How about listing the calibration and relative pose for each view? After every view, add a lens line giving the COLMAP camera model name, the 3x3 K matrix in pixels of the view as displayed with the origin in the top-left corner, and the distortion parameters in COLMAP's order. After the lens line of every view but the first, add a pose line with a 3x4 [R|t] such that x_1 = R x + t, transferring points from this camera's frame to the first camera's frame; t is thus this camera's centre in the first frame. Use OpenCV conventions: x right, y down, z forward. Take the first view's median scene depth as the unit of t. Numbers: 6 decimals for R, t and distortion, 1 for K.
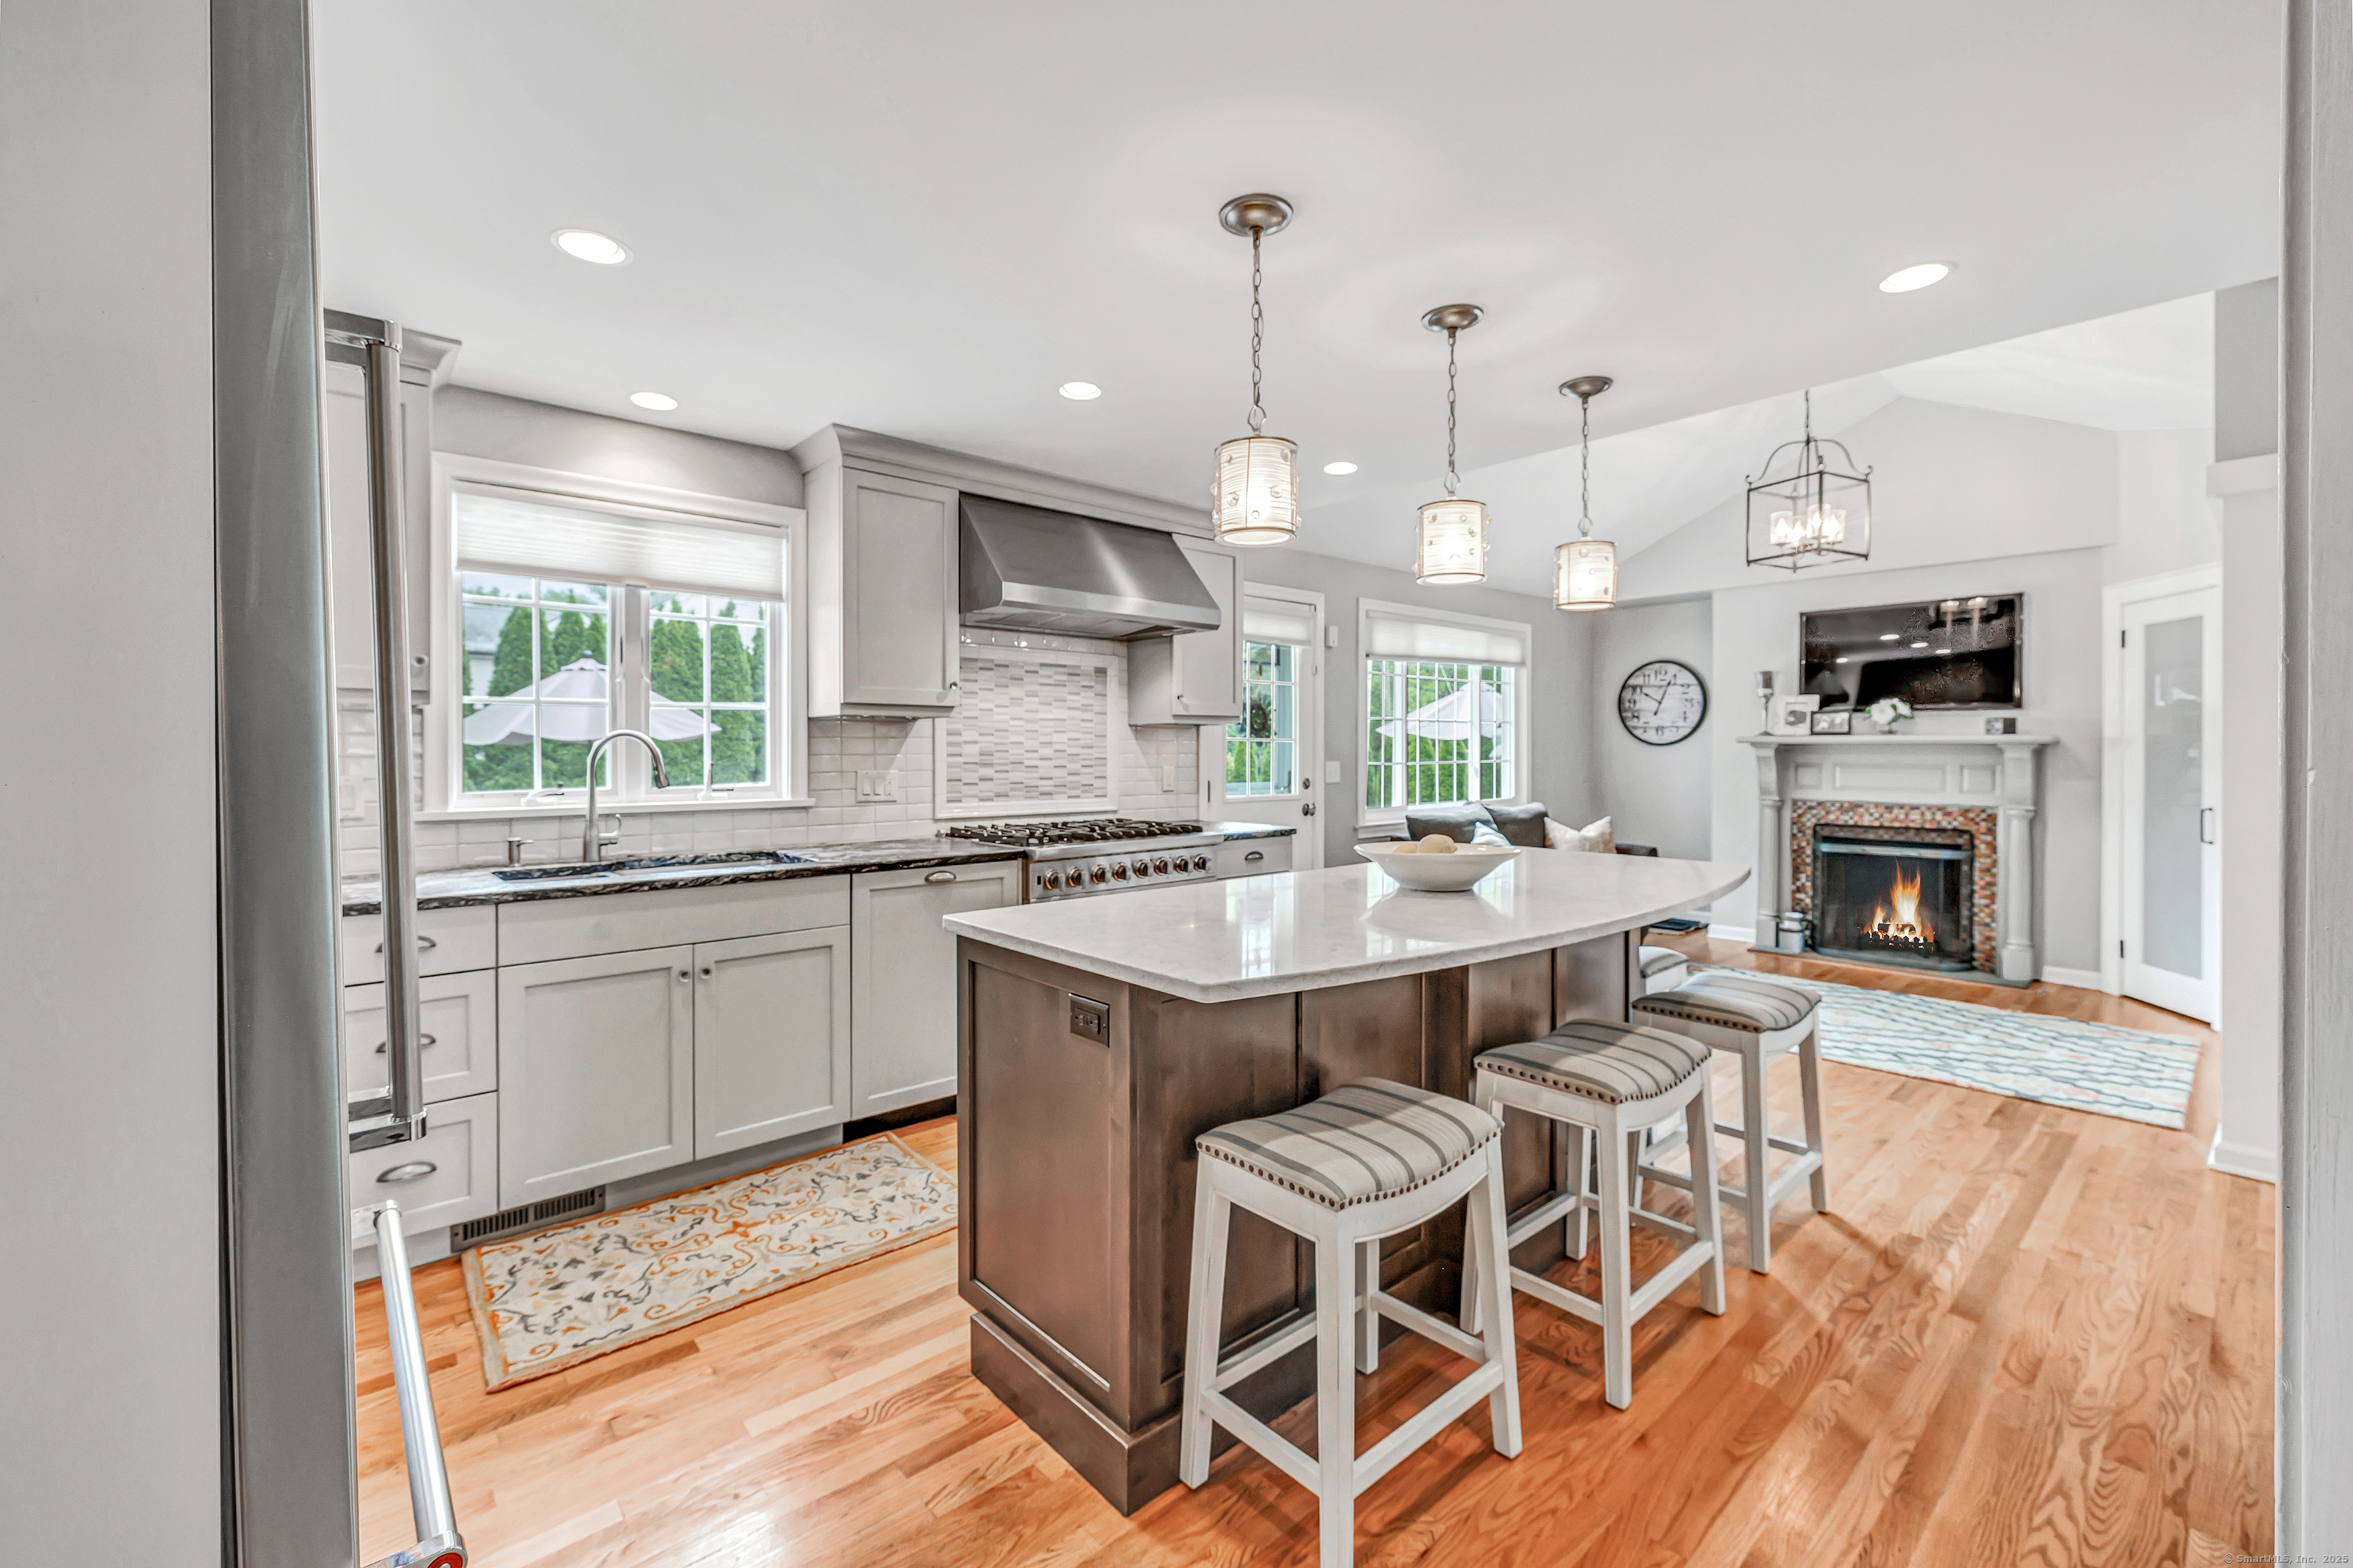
lens RADIAL K [[984.4, 0, 1176.9], [0, 984.4, 755.4], [0, 0, 1]] dist [0.000914, 0.000129]
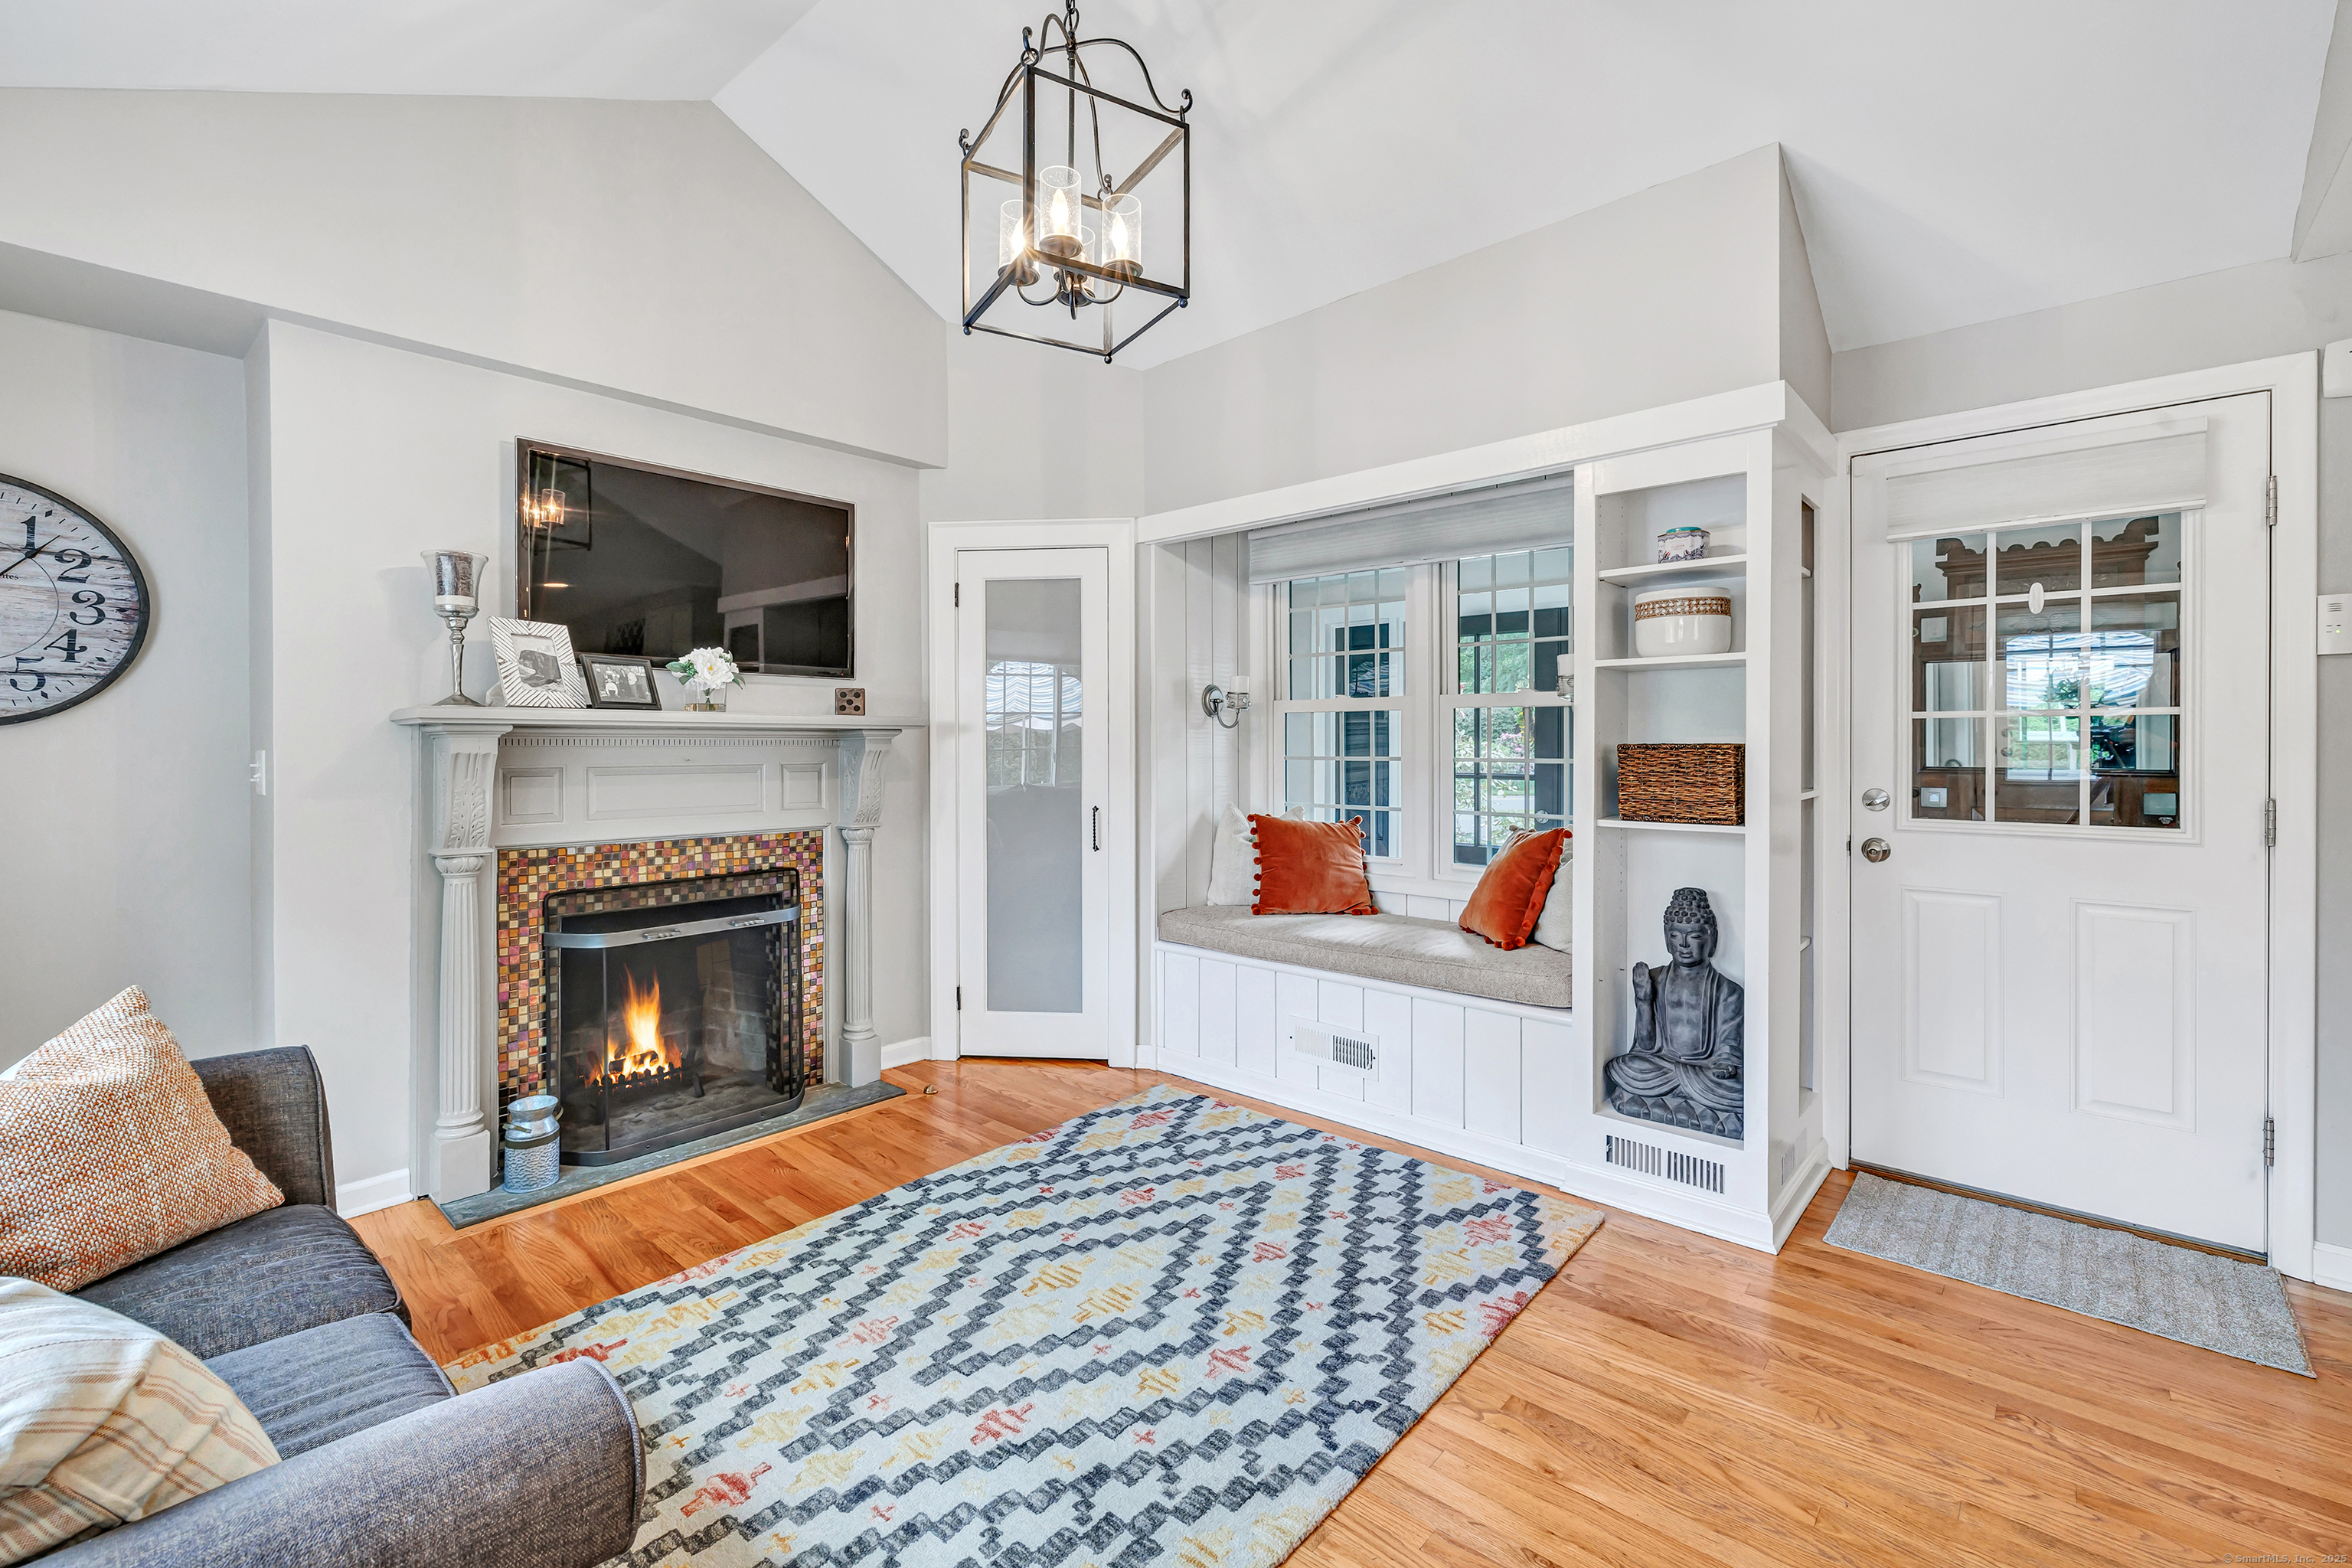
lens RADIAL K [[994.8, 0, 1132.6], [0, 994.8, 747.0], [0, 0, 1]] dist [0.000637, -0.000105]
pose [[-0.106014, -0.006236, 0.994345, 0.156883], [0.009053, 0.999933, 0.007236, -0.003050], [-0.994323, 0.009769, -0.105951, 0.855724]]
